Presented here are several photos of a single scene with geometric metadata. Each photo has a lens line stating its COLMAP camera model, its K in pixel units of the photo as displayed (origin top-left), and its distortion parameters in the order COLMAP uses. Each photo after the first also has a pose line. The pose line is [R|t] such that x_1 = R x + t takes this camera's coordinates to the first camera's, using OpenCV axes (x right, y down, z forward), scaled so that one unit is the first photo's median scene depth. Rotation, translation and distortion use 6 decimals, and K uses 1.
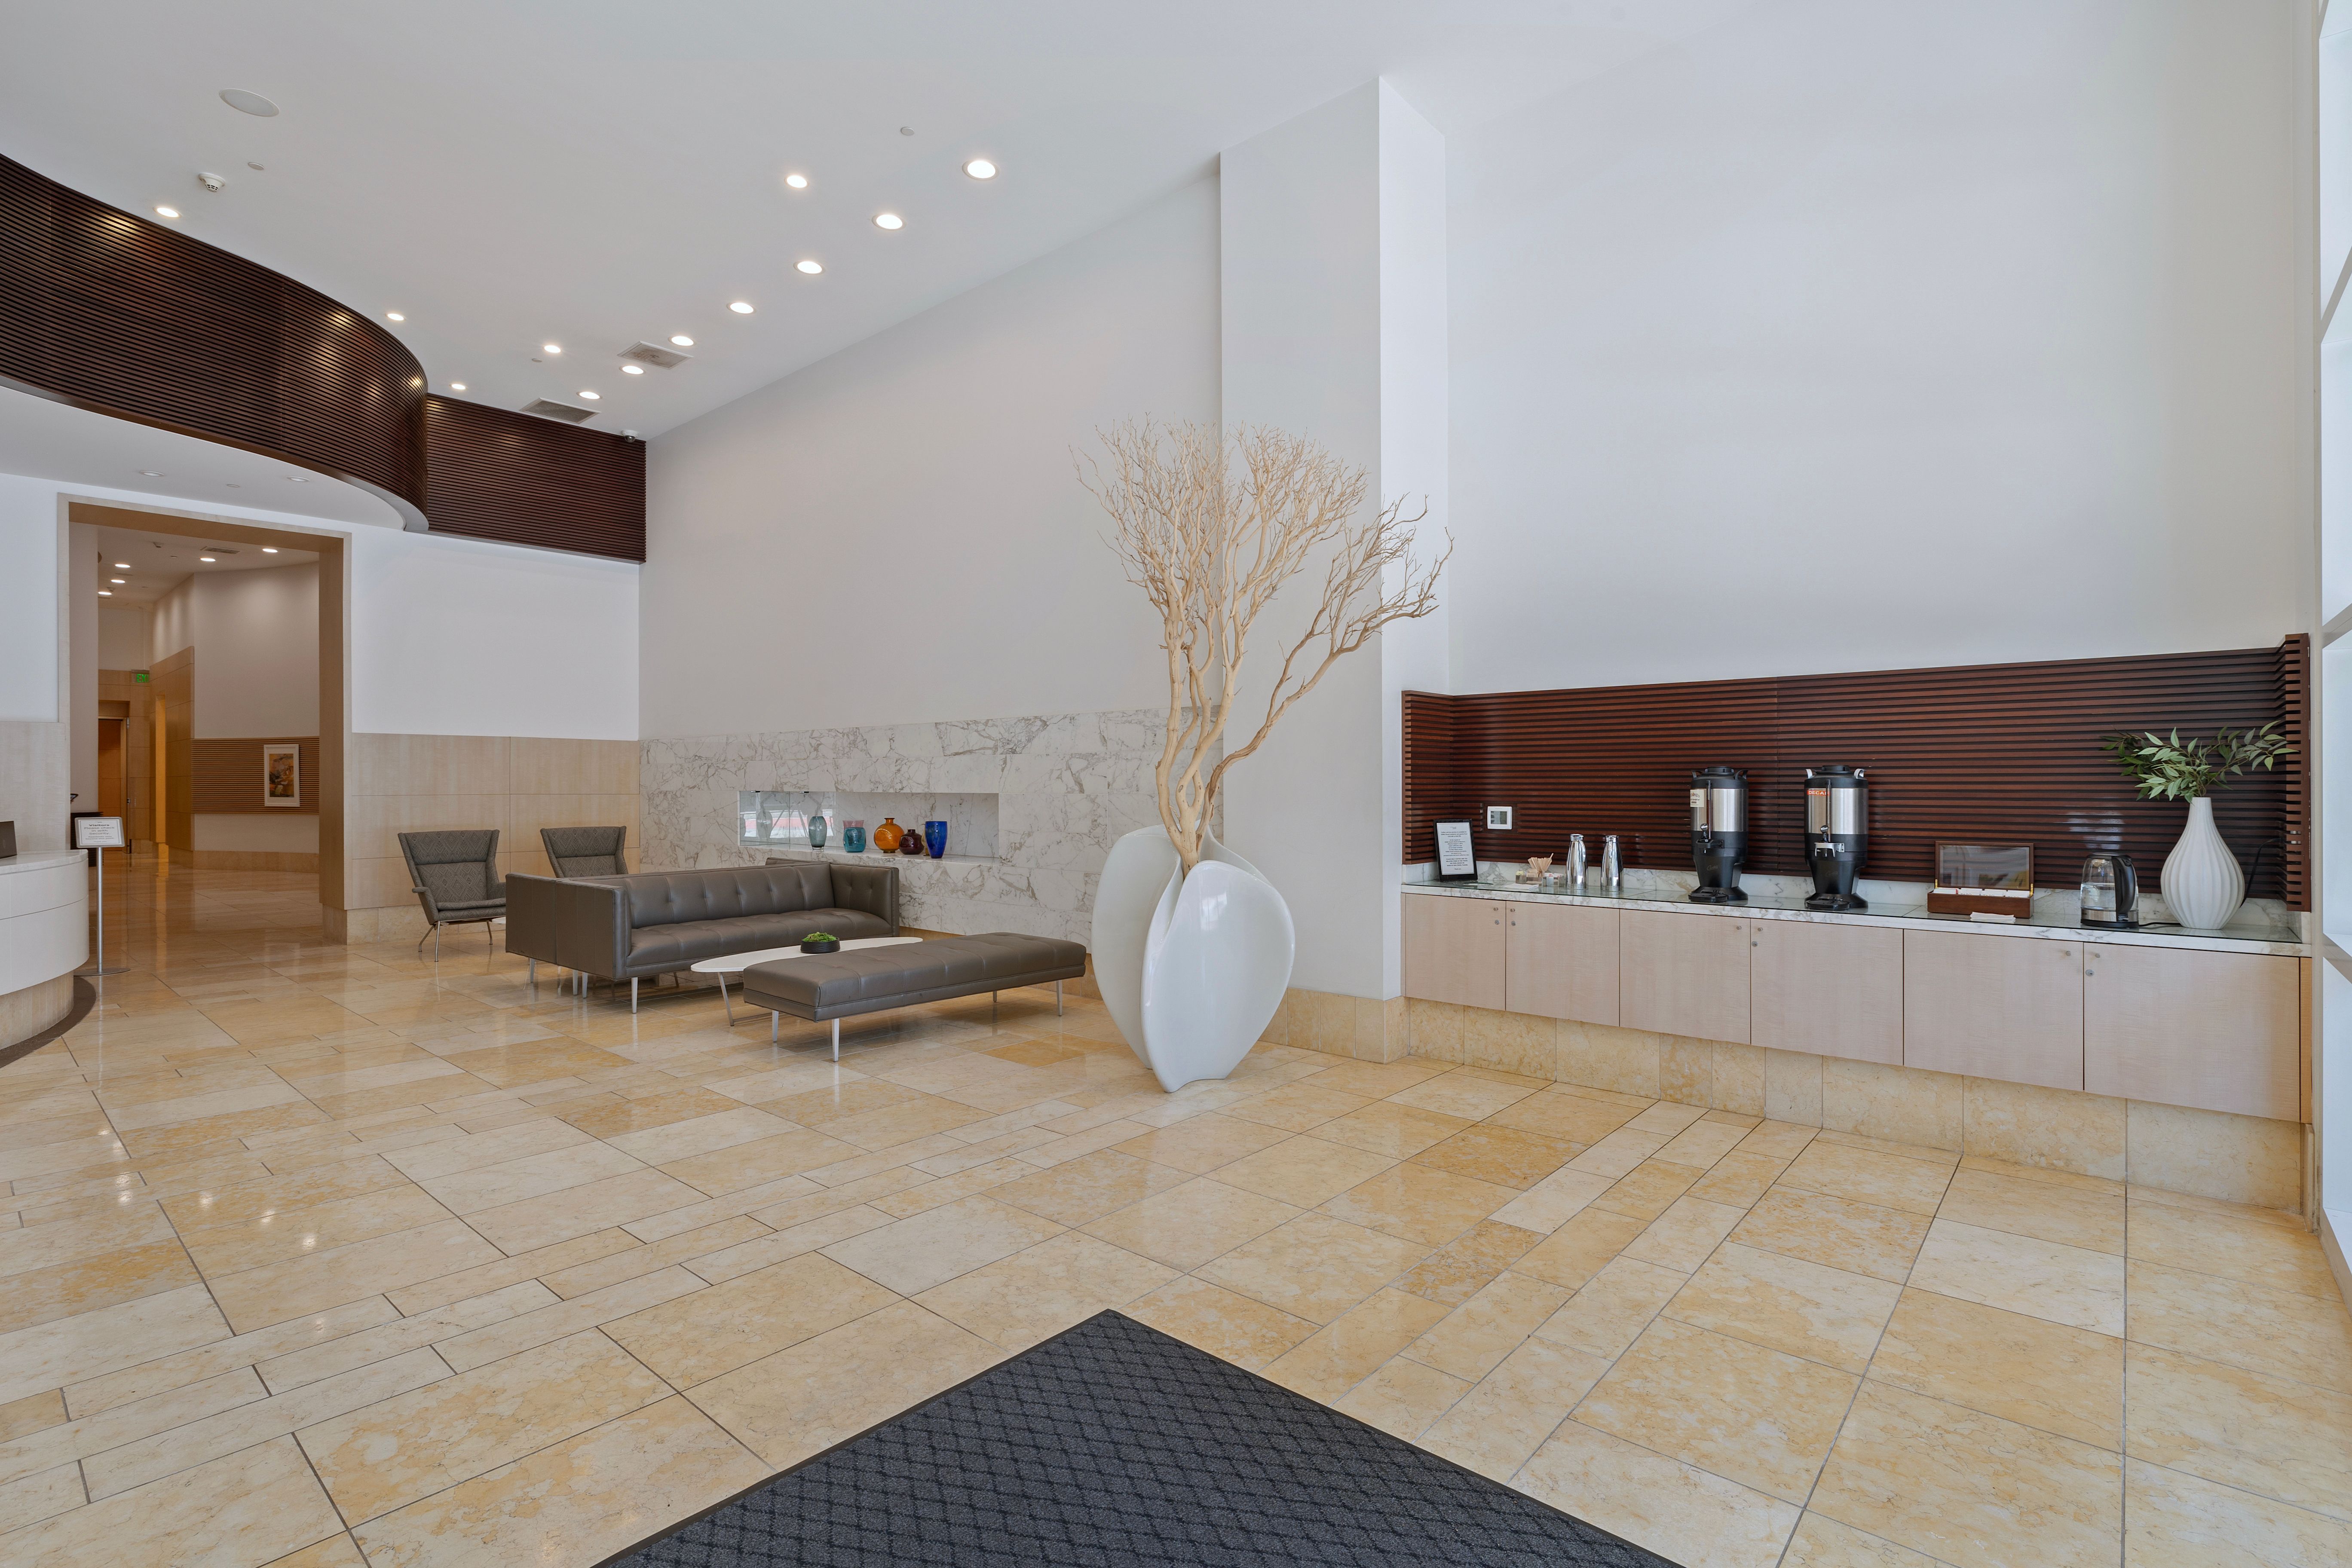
lens RADIAL K [[1101.0, 0, 1172.3], [0, 1101.0, 784.7], [0, 0, 1]] dist [-0.003969, -0.000475]
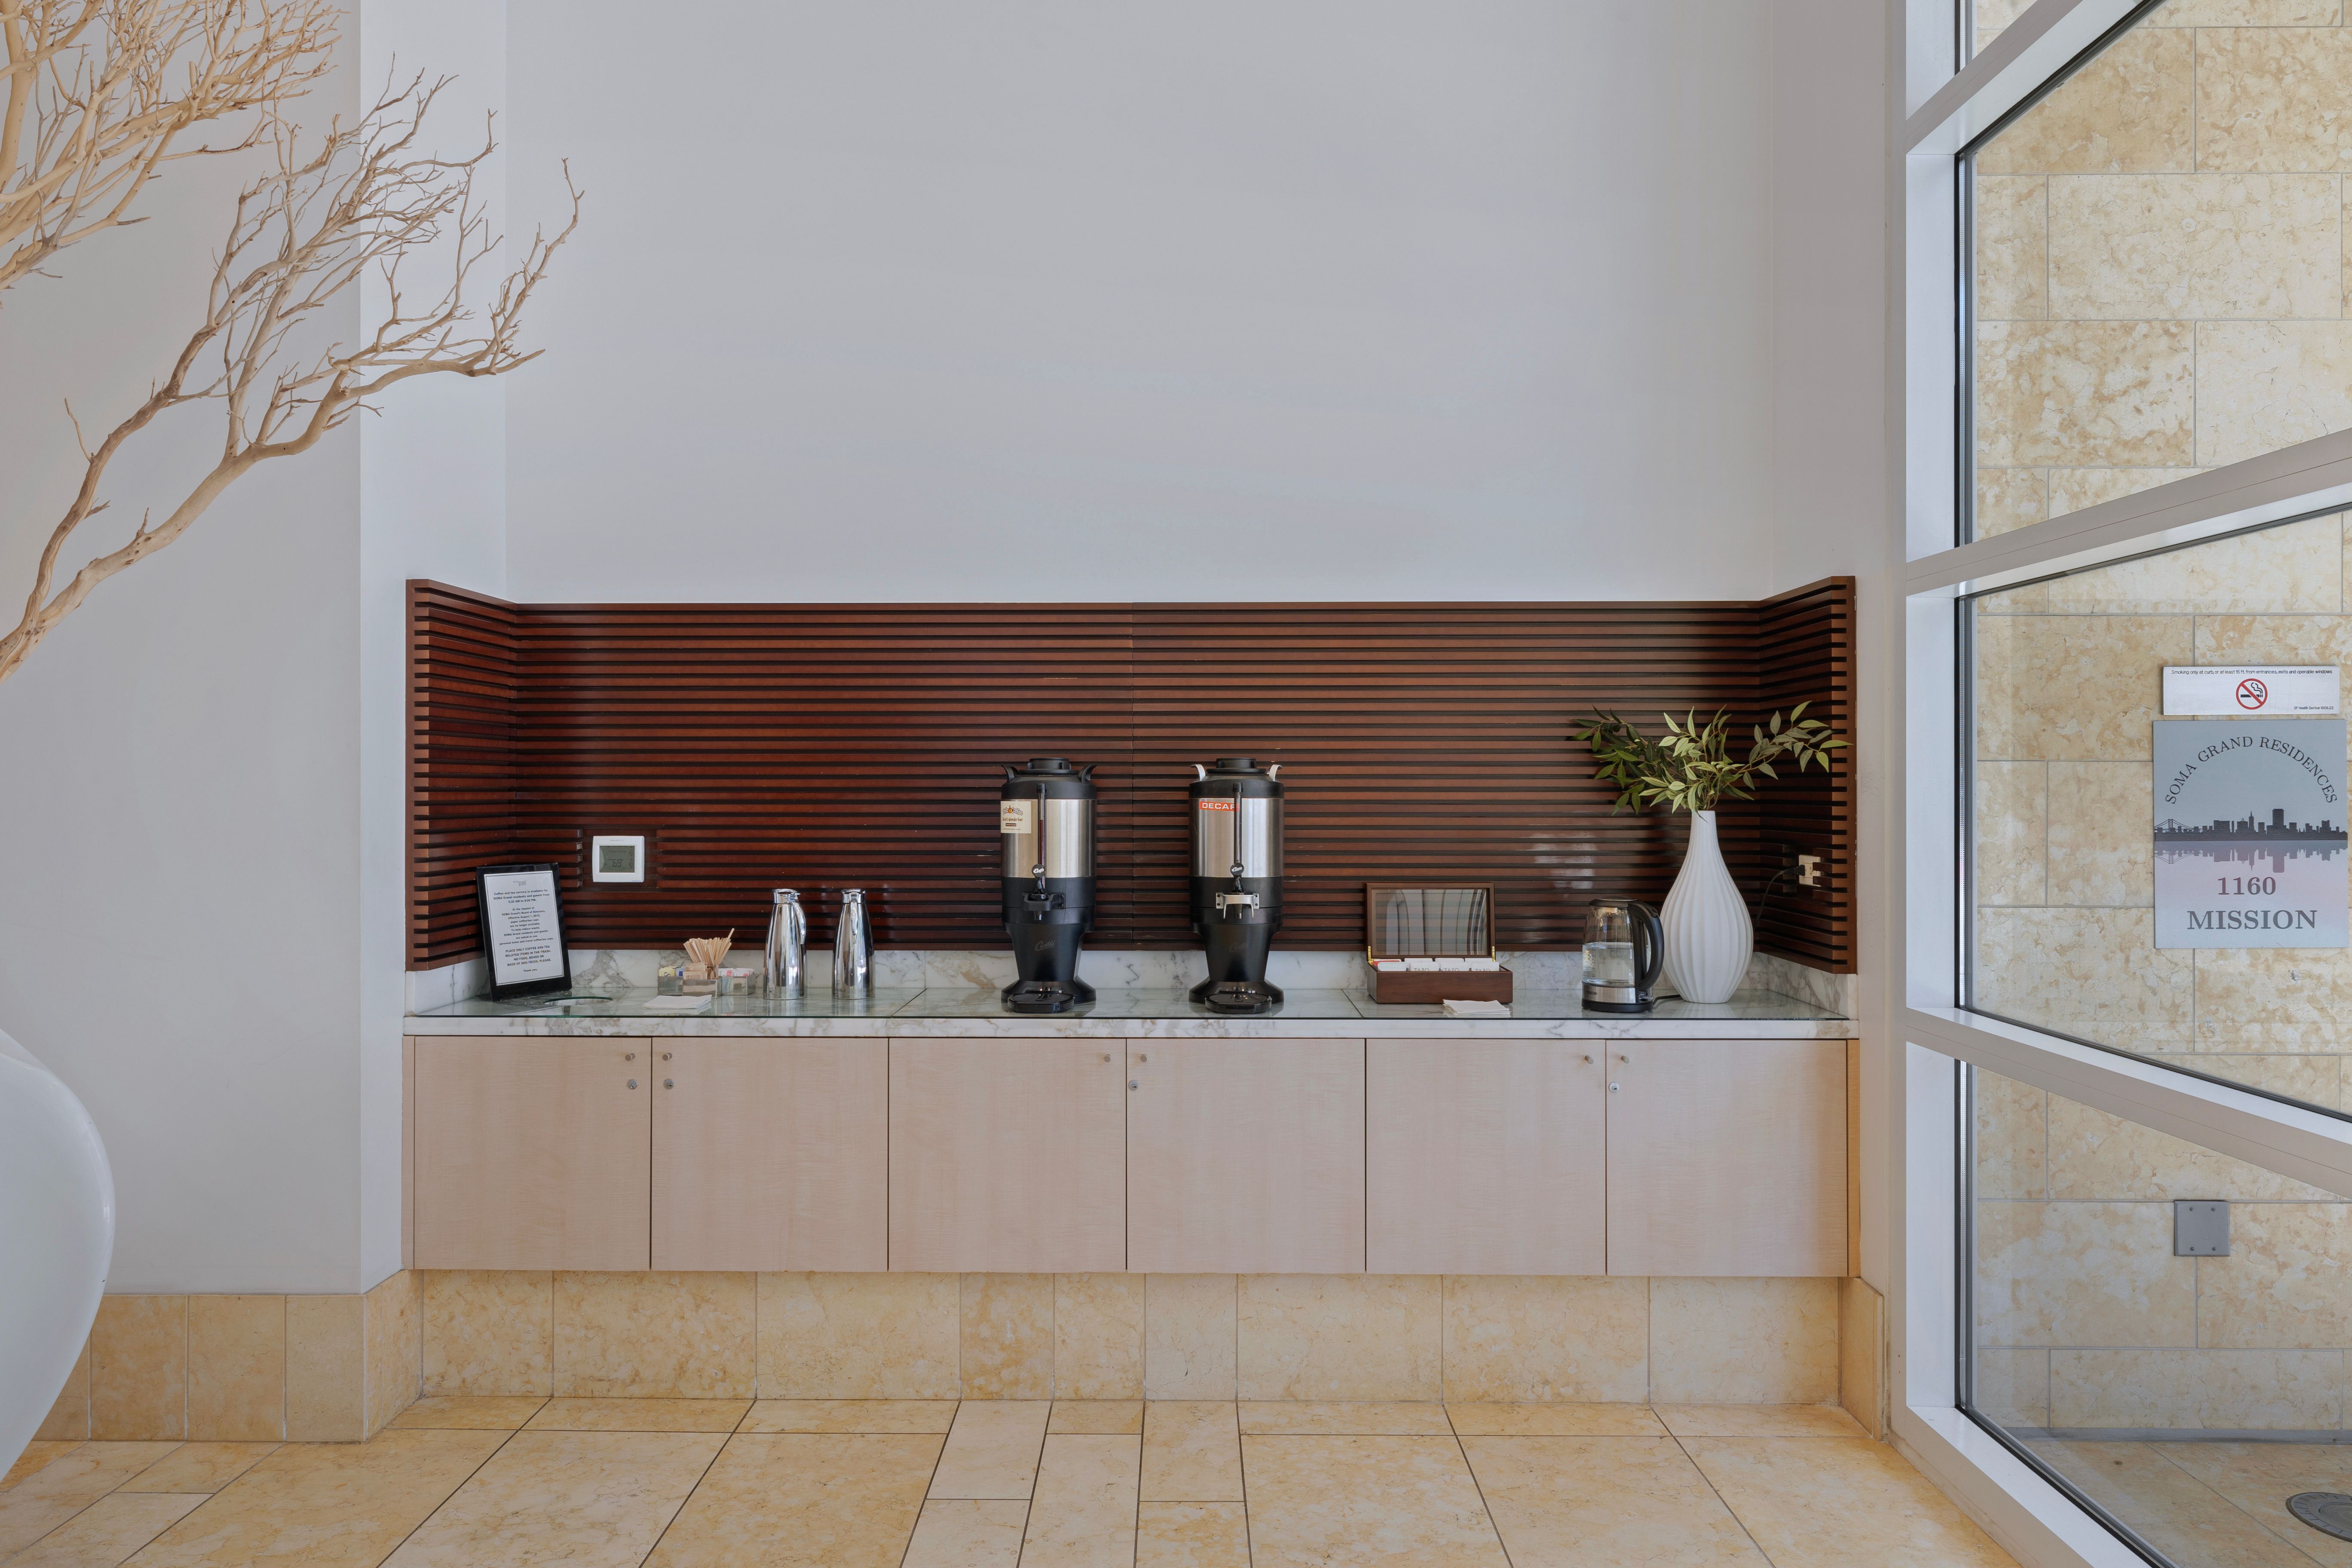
lens RADIAL K [[1563.2, 0, 1170.9], [0, 1563.2, 785.2], [0, 0, 1]] dist [0.002684, -0.002386]
pose [[0.759604, 0.002586, 0.650381, 0.039285], [-0.000894, 0.999995, -0.002932, -0.000993], [-0.650385, 0.001646, 0.759603, 0.379302]]
